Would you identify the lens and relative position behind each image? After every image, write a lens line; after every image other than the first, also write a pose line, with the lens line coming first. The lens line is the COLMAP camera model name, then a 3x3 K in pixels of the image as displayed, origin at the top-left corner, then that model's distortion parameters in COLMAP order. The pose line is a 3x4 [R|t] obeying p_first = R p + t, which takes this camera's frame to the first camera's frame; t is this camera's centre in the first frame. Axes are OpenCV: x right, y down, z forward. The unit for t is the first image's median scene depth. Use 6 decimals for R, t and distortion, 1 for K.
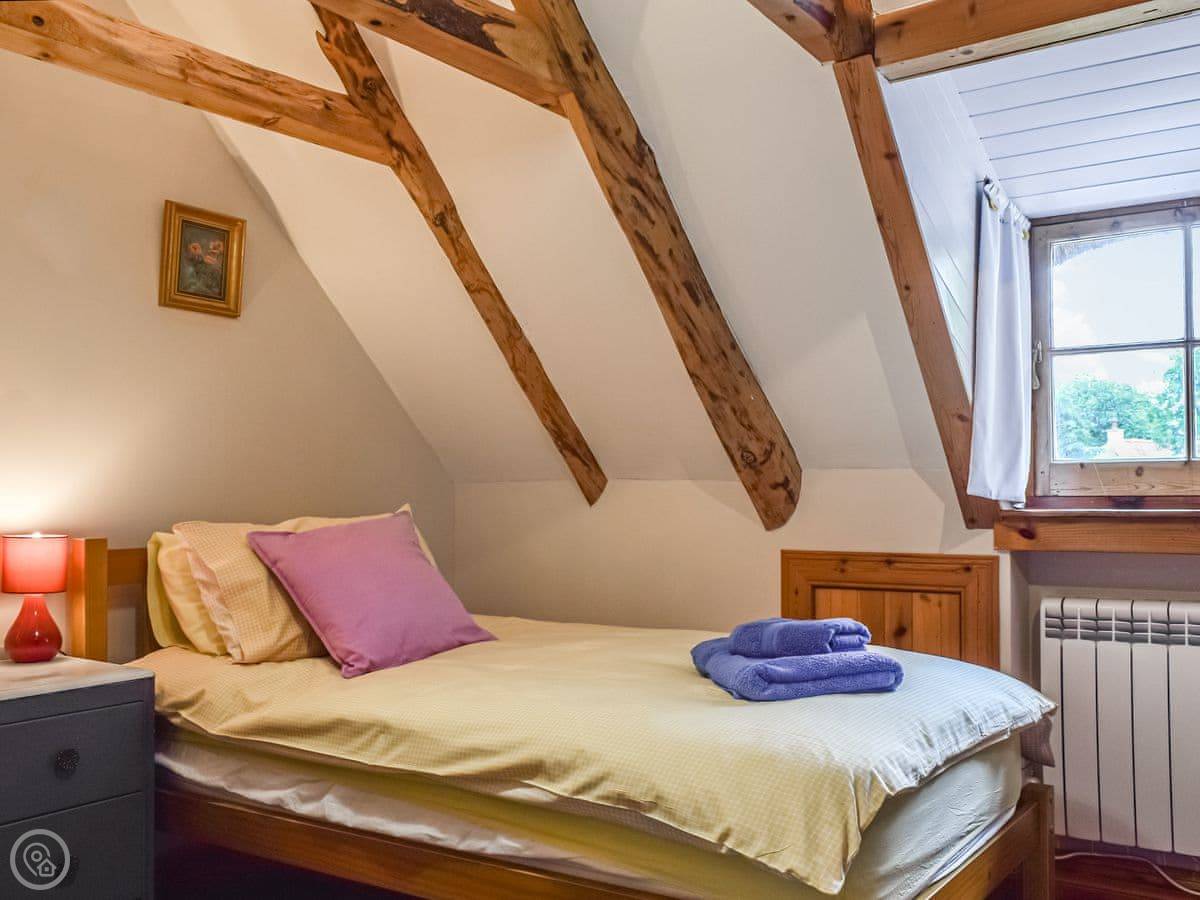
lens RADIAL K [[1112.1, 0, 600.6], [0, 1112.1, 483.0], [0, 0, 1]] dist [0.003665, 0.004516]
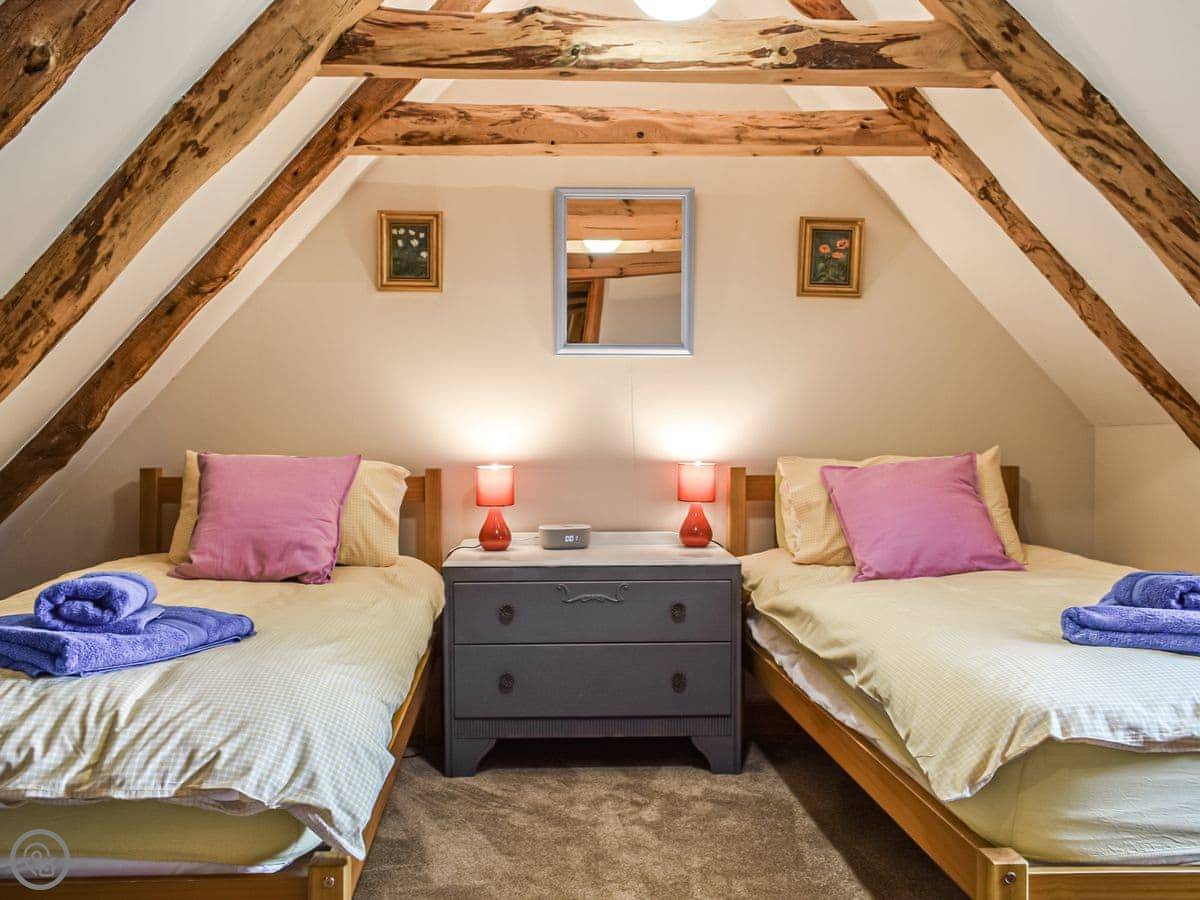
lens RADIAL K [[1119.0, 0, 677.3], [0, 1119.0, 453.3], [0, 0, 1]] dist [0.000131, 0.006546]
pose [[0.585354, 0.019628, -0.810540, 0.638855], [0.005061, 0.999599, 0.027862, -0.007995], [0.810762, -0.020412, 0.585020, 0.088141]]
